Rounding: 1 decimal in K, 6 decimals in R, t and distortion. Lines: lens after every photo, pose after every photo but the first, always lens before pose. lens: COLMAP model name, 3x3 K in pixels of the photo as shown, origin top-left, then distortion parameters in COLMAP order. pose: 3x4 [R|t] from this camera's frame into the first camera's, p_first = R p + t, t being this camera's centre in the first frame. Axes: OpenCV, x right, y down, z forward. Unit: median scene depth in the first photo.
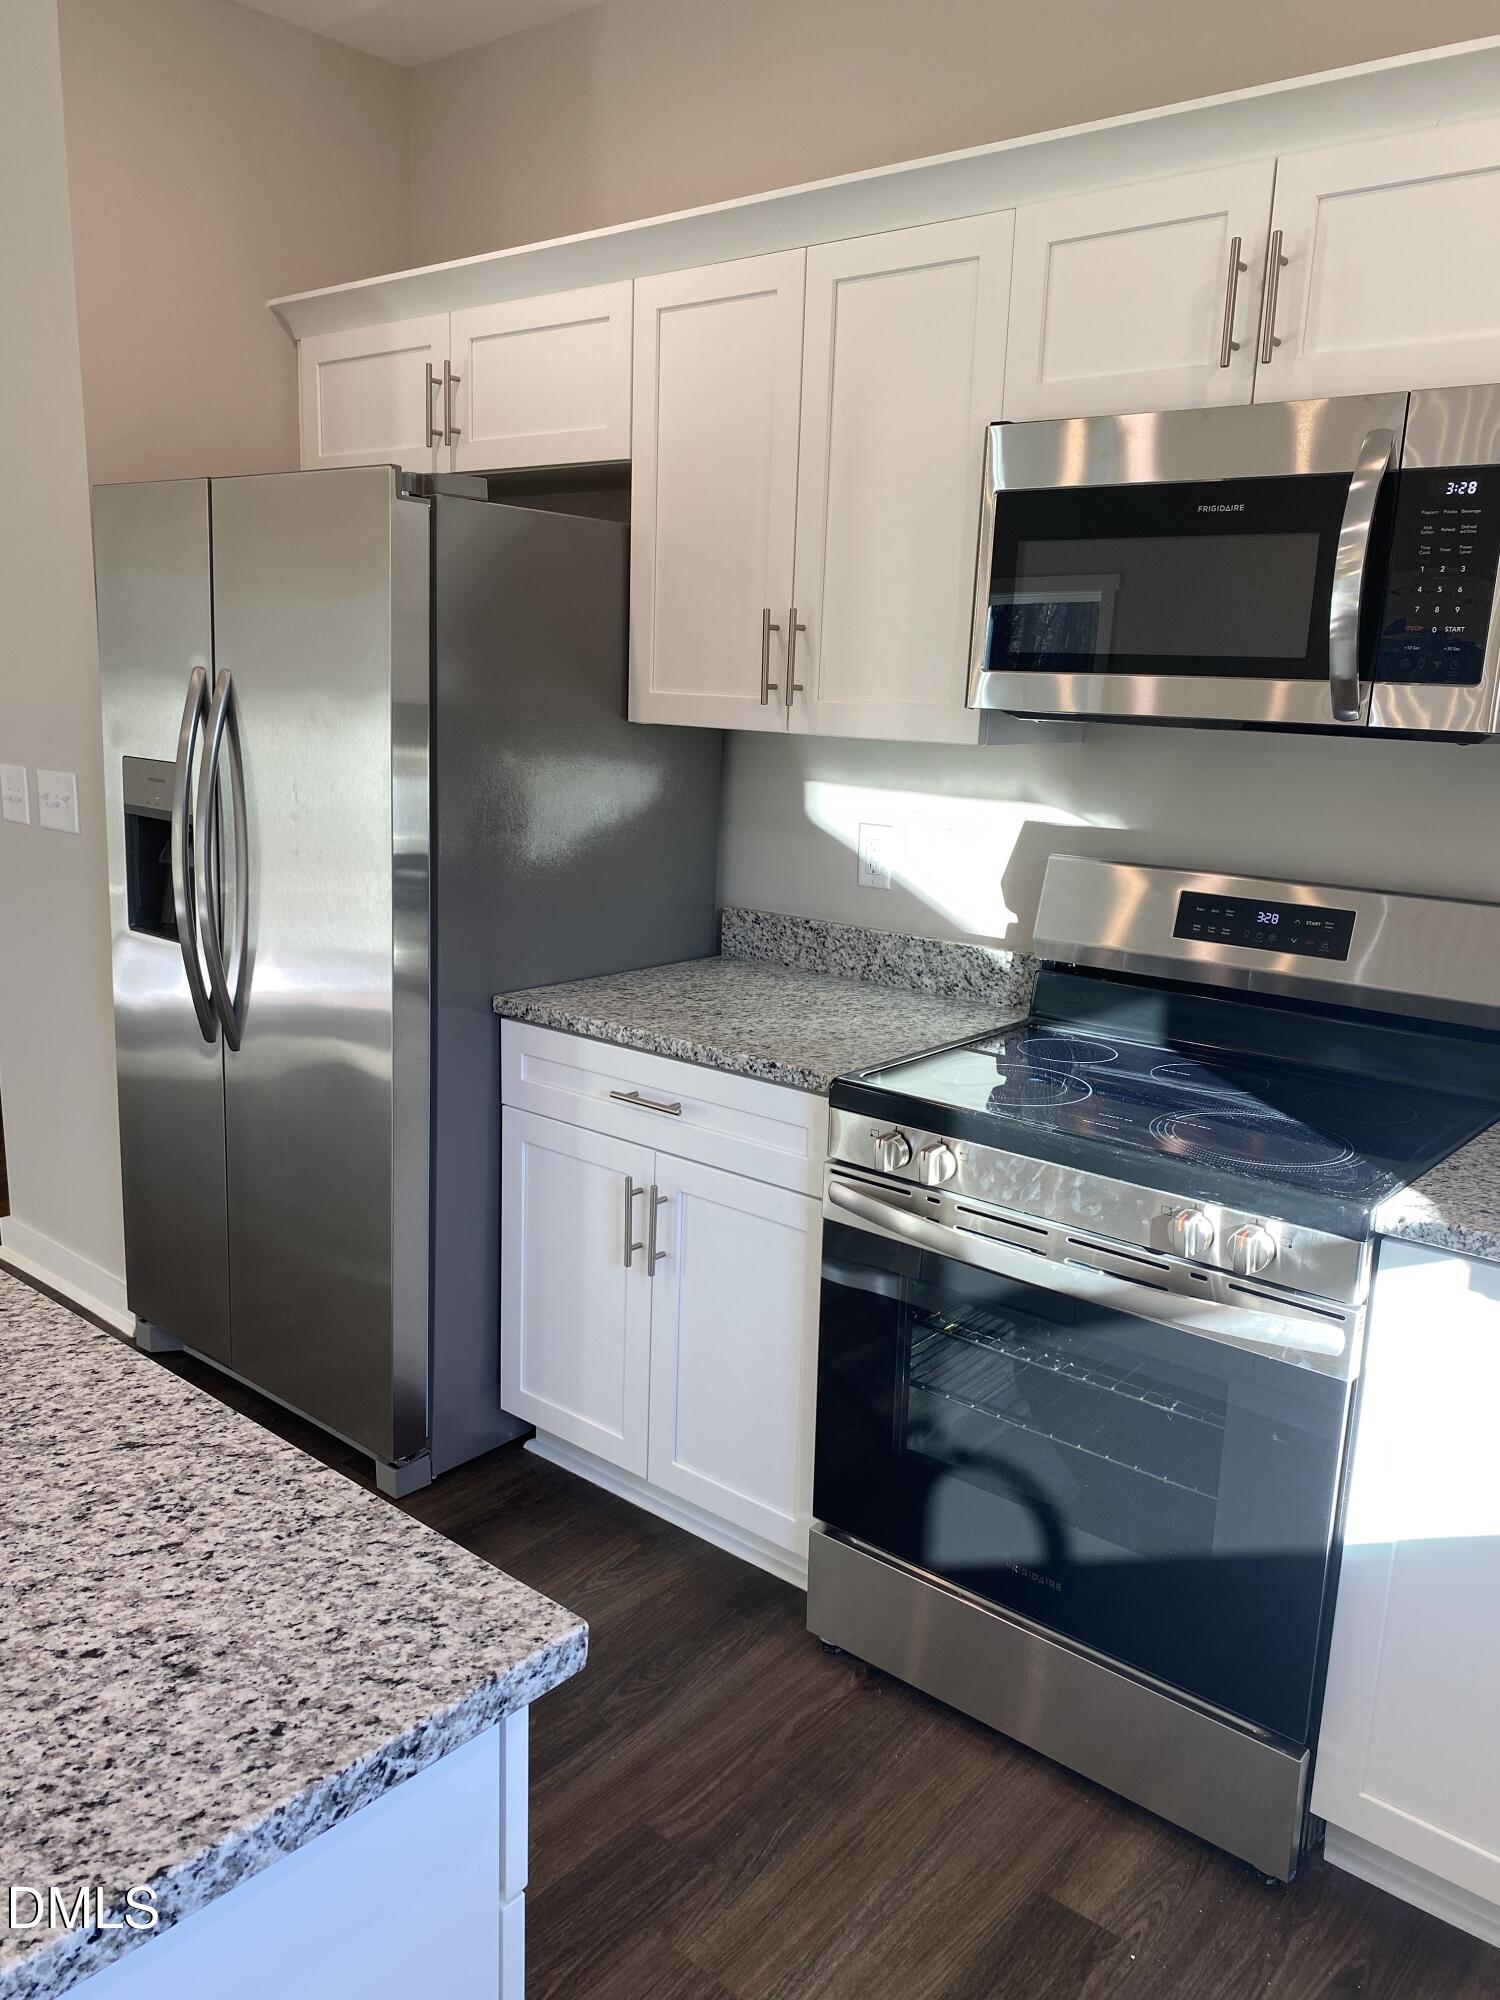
lens RADIAL K [[1517.4, 0, 751.1], [0, 1517.4, 997.3], [0, 0, 1]] dist [0.004024, -0.013067]
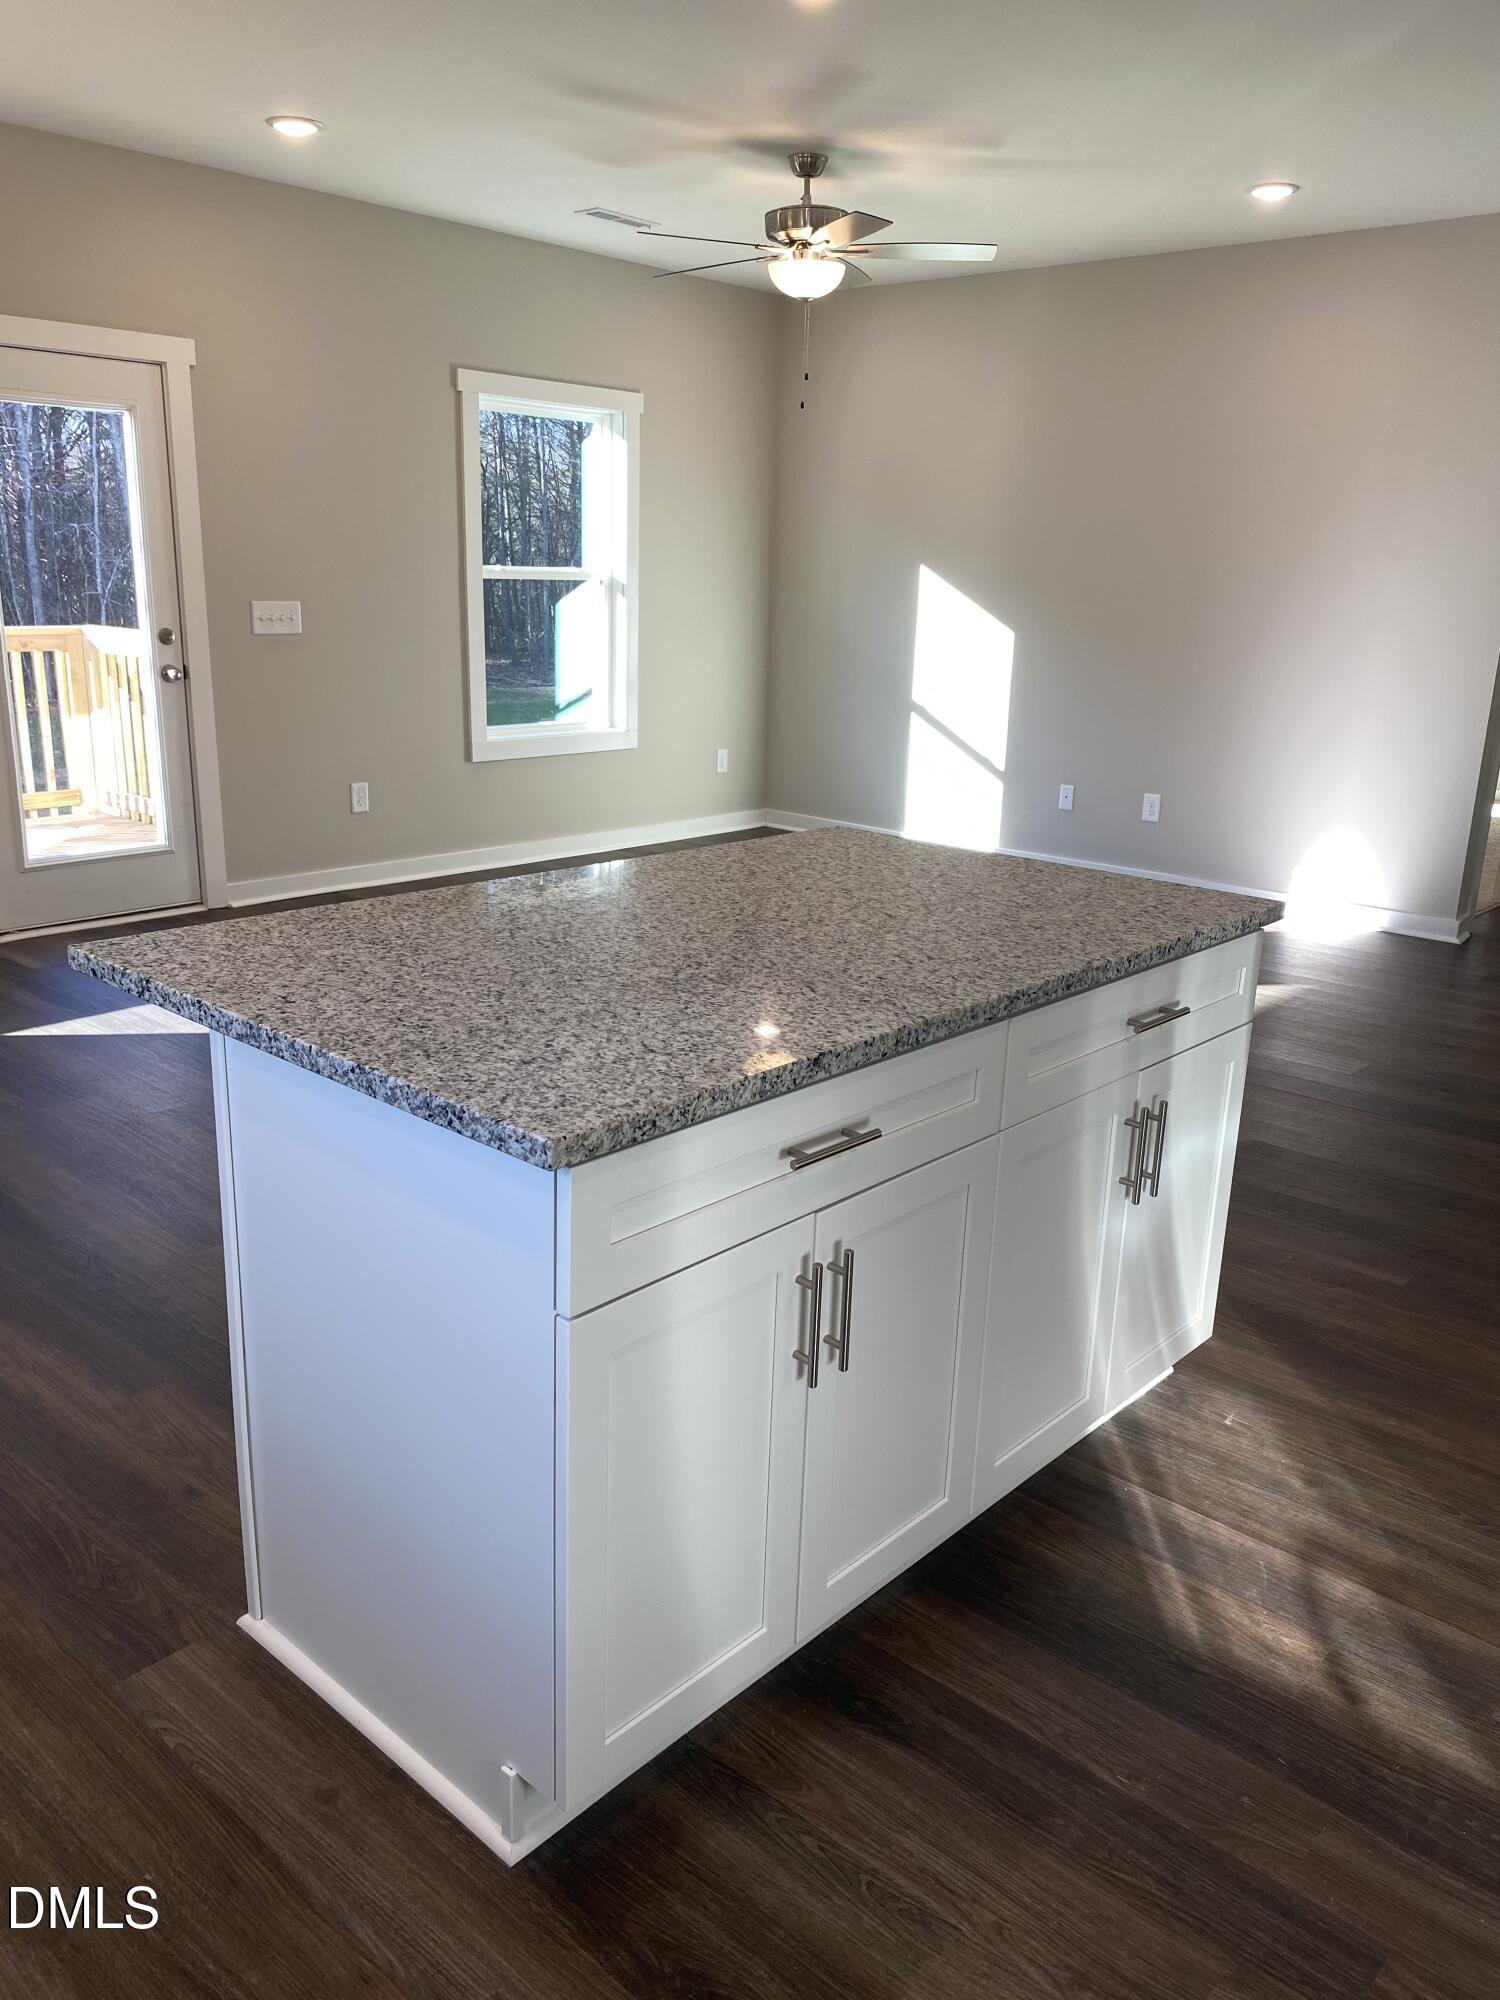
lens RADIAL K [[1517.4, 0, 750.8], [0, 1517.4, 1003.4], [0, 0, 1]] dist [0.004024, -0.013067]
pose [[-0.022581, 0.237370, -0.971157, 1.260662], [-0.242037, 0.941209, 0.235678, -0.106774], [0.970004, 0.240378, 0.036199, 1.080251]]
